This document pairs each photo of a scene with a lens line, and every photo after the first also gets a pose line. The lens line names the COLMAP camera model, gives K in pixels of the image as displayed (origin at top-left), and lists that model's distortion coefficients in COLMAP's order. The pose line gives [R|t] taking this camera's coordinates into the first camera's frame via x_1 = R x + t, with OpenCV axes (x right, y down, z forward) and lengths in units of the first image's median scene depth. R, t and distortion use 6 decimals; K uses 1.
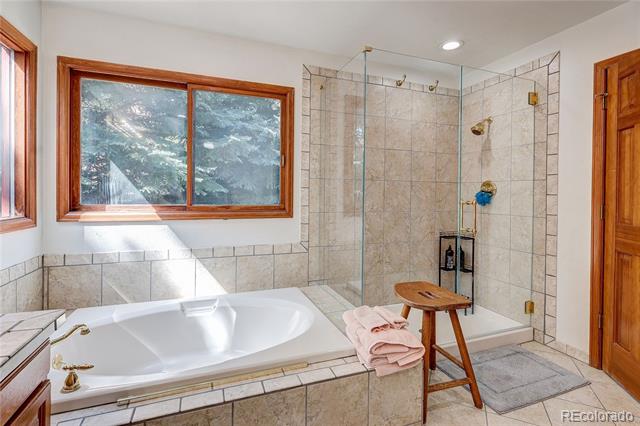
lens RADIAL K [[302.9, 0, 319.6], [0, 302.9, 203.6], [0, 0, 1]] dist [-0.004567, -0.000103]
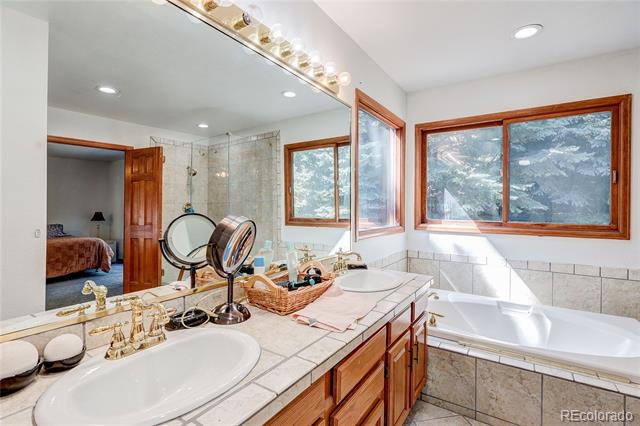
lens RADIAL K [[302.9, 0, 319.6], [0, 302.9, 203.6], [0, 0, 1]] dist [-0.004567, -0.000103]
pose [[0.583171, -0.015821, -0.812195, 0.105359], [-0.027333, 0.998862, -0.039083, -0.000274], [0.811889, 0.044992, 0.582075, -0.271473]]
